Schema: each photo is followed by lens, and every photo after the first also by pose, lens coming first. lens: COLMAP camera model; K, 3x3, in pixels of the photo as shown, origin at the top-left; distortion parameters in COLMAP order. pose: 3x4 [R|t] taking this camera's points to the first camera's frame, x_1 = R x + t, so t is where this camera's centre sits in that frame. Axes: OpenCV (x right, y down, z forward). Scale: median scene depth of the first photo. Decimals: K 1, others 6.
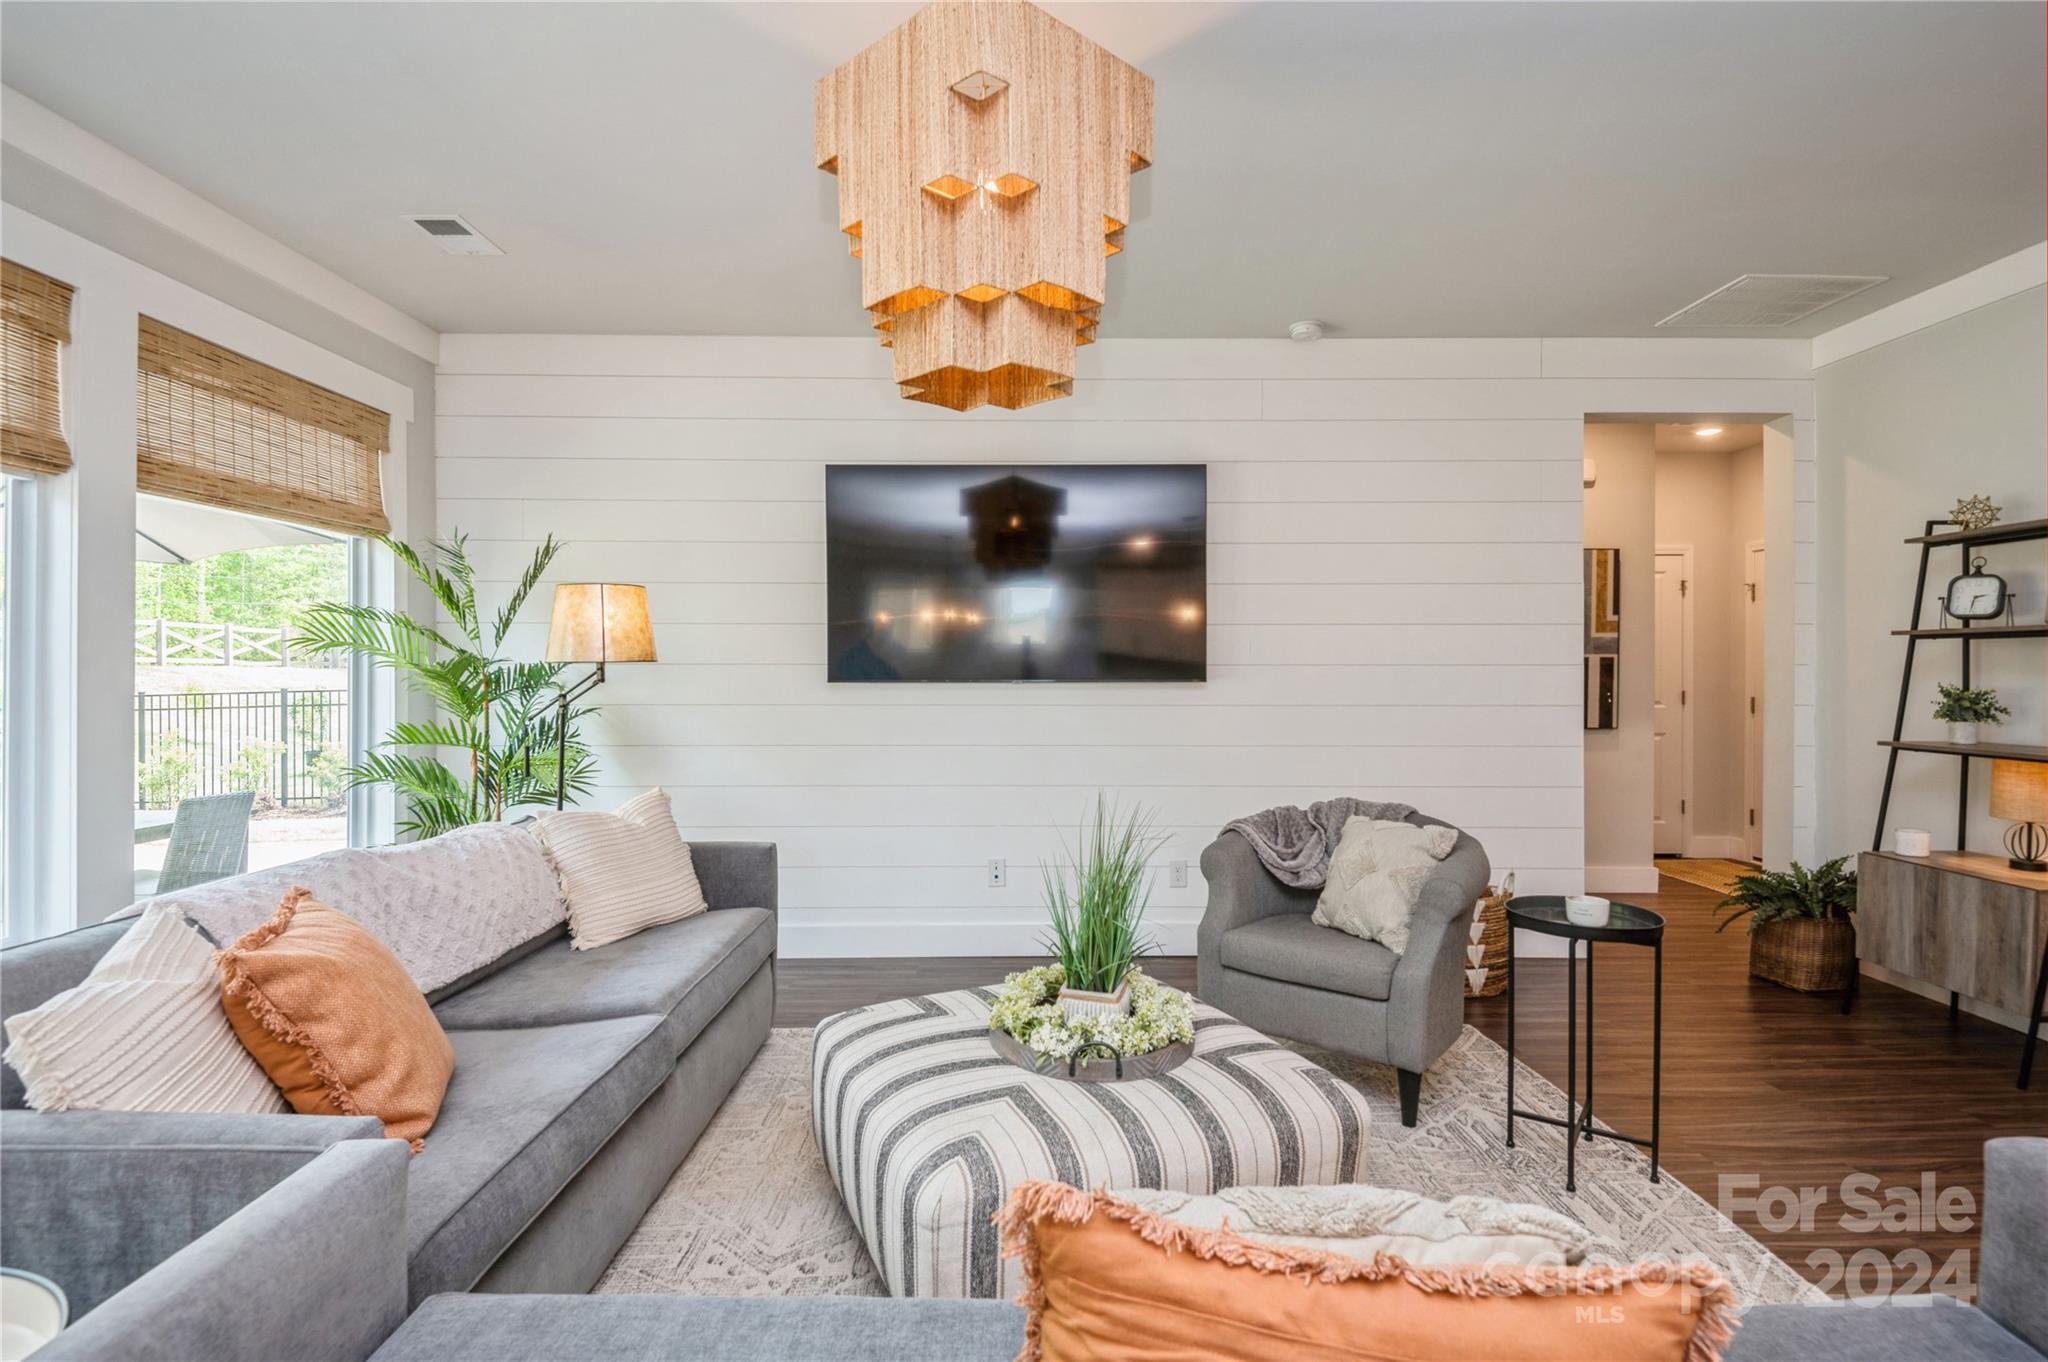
lens RADIAL K [[1003.5, 0, 1024.0], [0, 1003.5, 681.0], [0, 0, 1]] dist [0.000908, -0.024032]
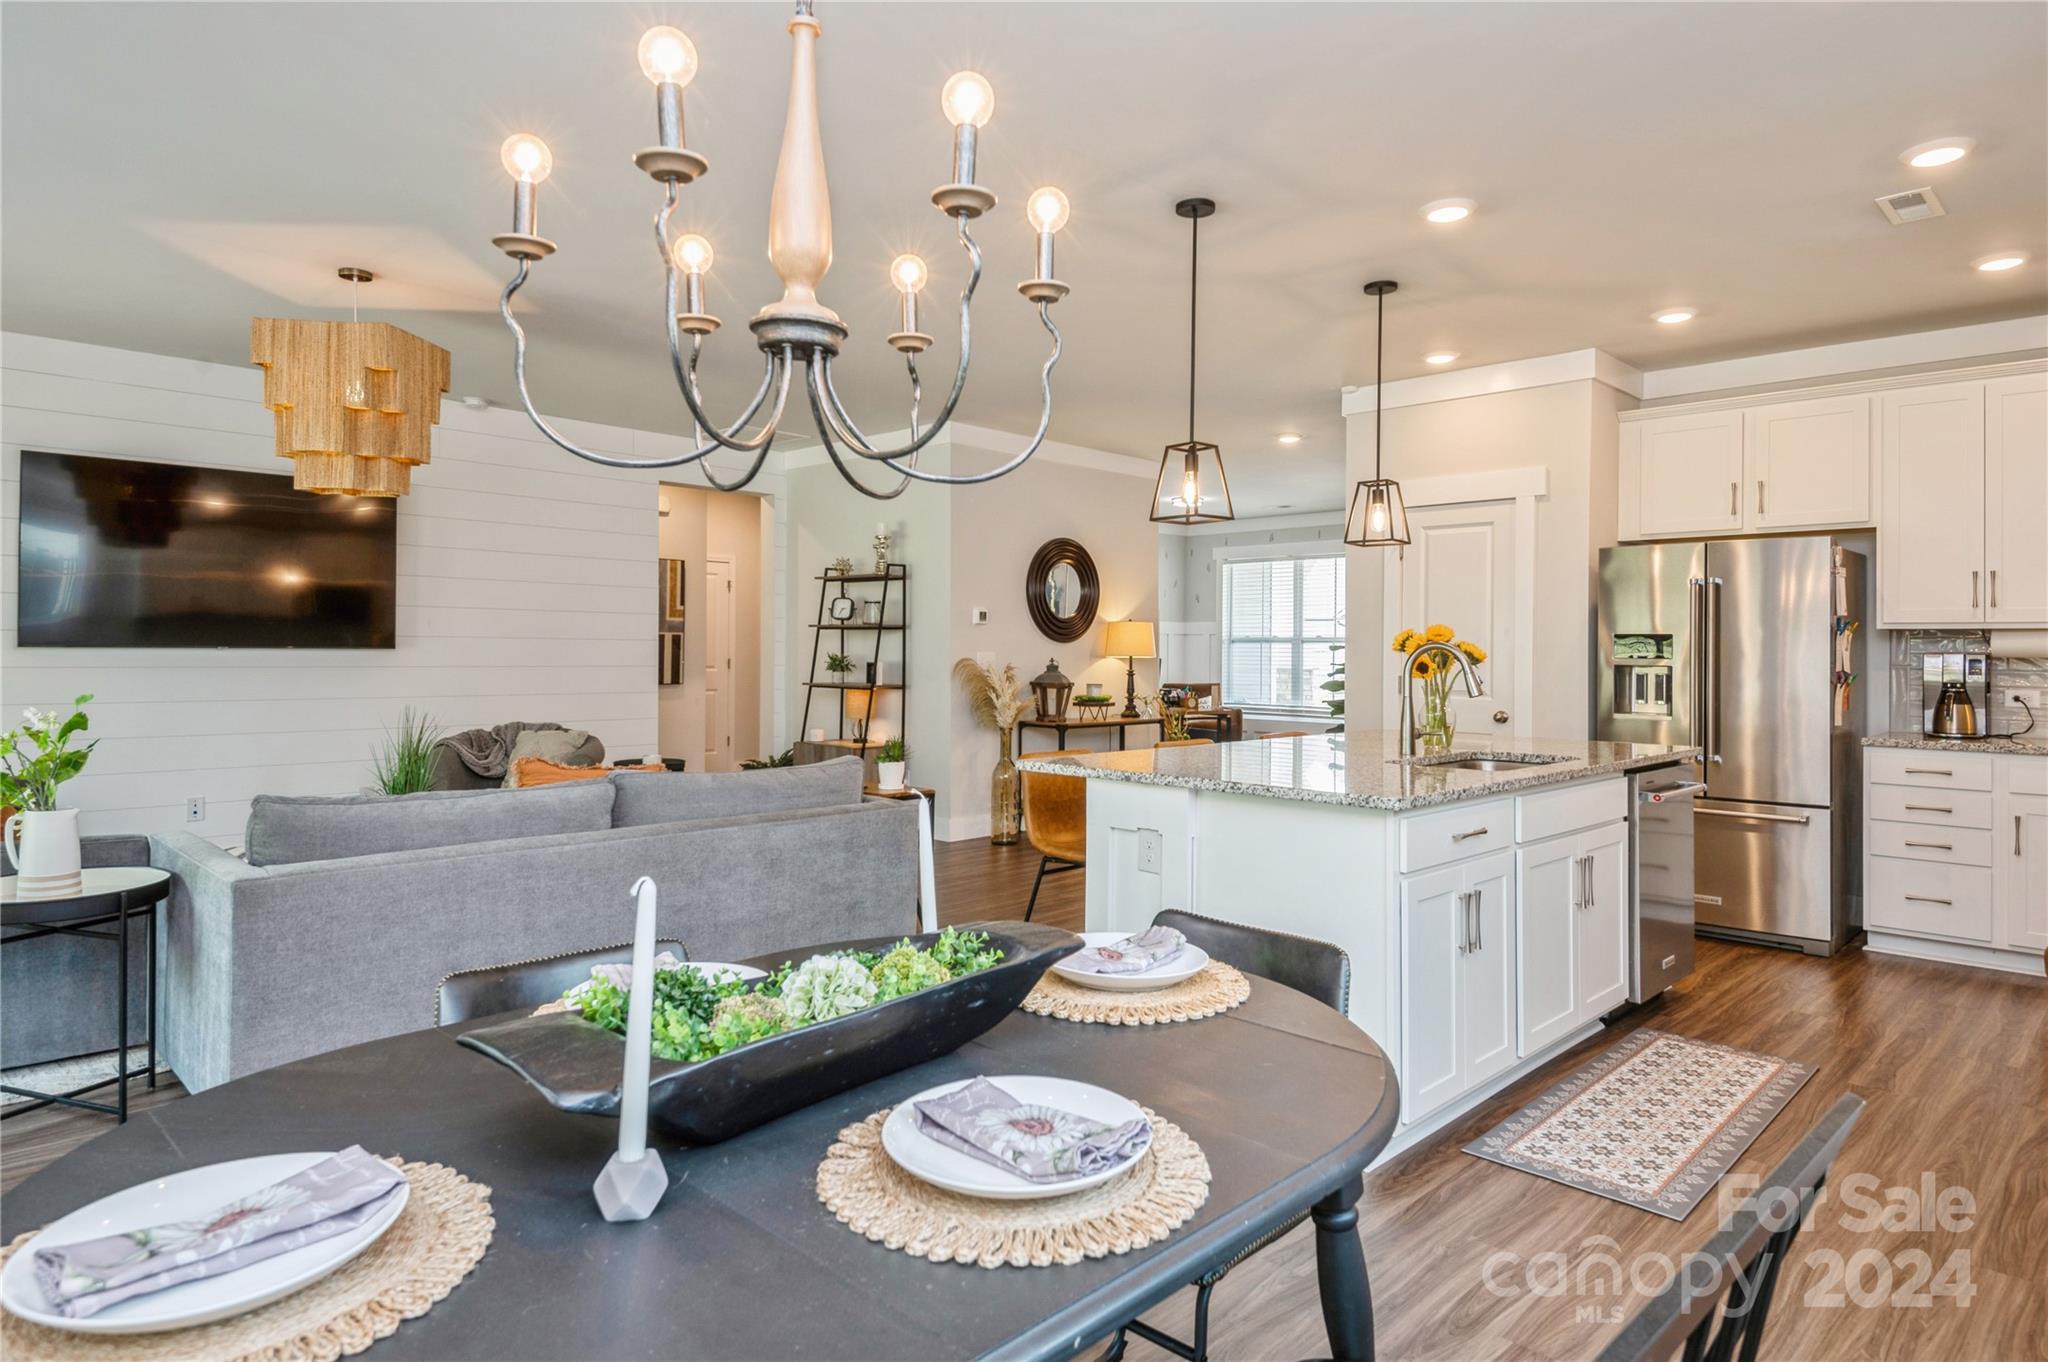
lens RADIAL K [[1187.1, 0, 1027.0], [0, 1187.1, 646.8], [0, 0, 1]] dist [0.035048, -0.001319]
pose [[0.701796, 0.007978, 0.712334, -0.455342], [-0.003983, 0.999966, -0.007275, 0.006567], [-0.712367, 0.002269, 0.701803, -0.901582]]
